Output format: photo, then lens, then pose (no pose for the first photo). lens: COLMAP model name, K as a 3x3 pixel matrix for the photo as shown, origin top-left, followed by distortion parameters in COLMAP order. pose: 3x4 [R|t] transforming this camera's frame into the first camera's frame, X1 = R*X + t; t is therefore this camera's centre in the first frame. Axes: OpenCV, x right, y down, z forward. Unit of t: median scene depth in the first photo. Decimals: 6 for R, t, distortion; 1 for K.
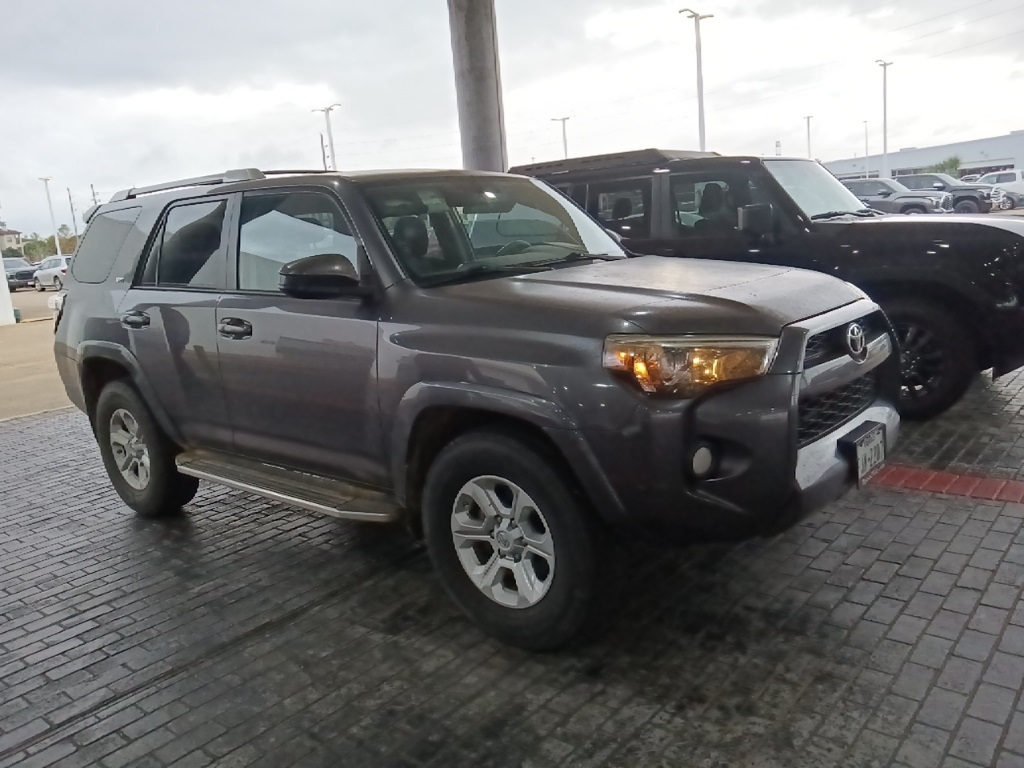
lens RADIAL K [[822.7, 0, 512.0], [0, 822.7, 384.0], [0, 0, 1]] dist [-0.011829, -0.007111]
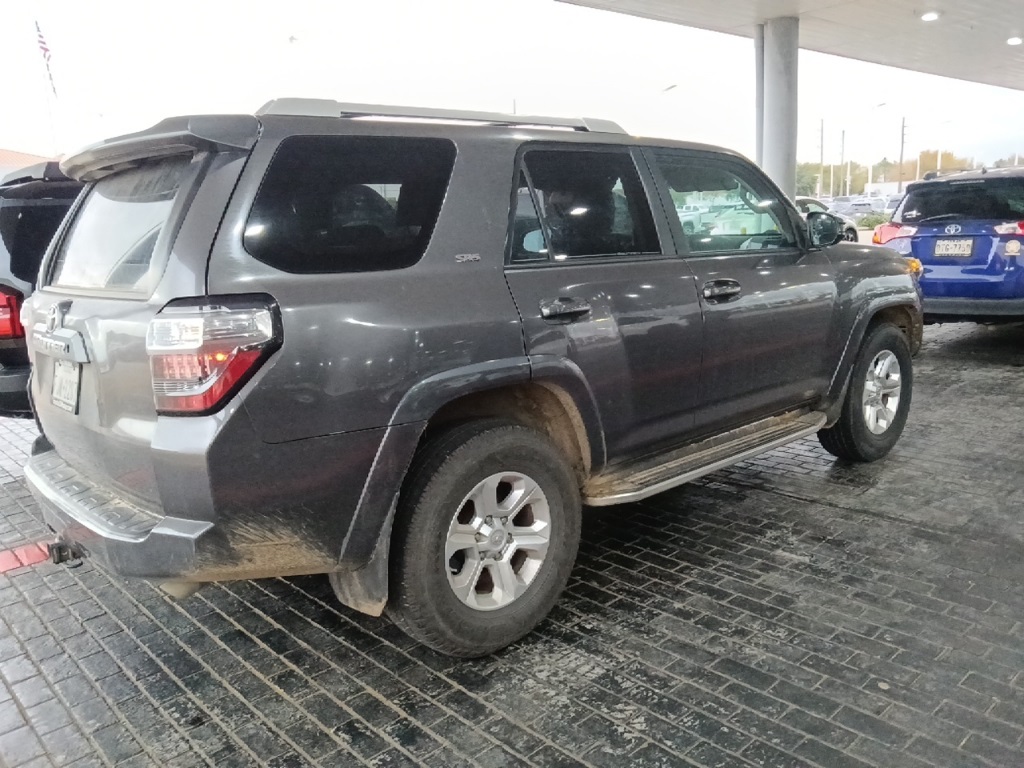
lens RADIAL K [[822.7, 0, 512.0], [0, 822.7, 384.0], [0, 0, 1]] dist [-0.011829, -0.007111]
pose [[0.137690, -0.113416, 0.983960, -1.654188], [0.237224, 0.968285, 0.078413, -0.119807], [-0.961648, 0.222622, 0.160229, 1.392301]]
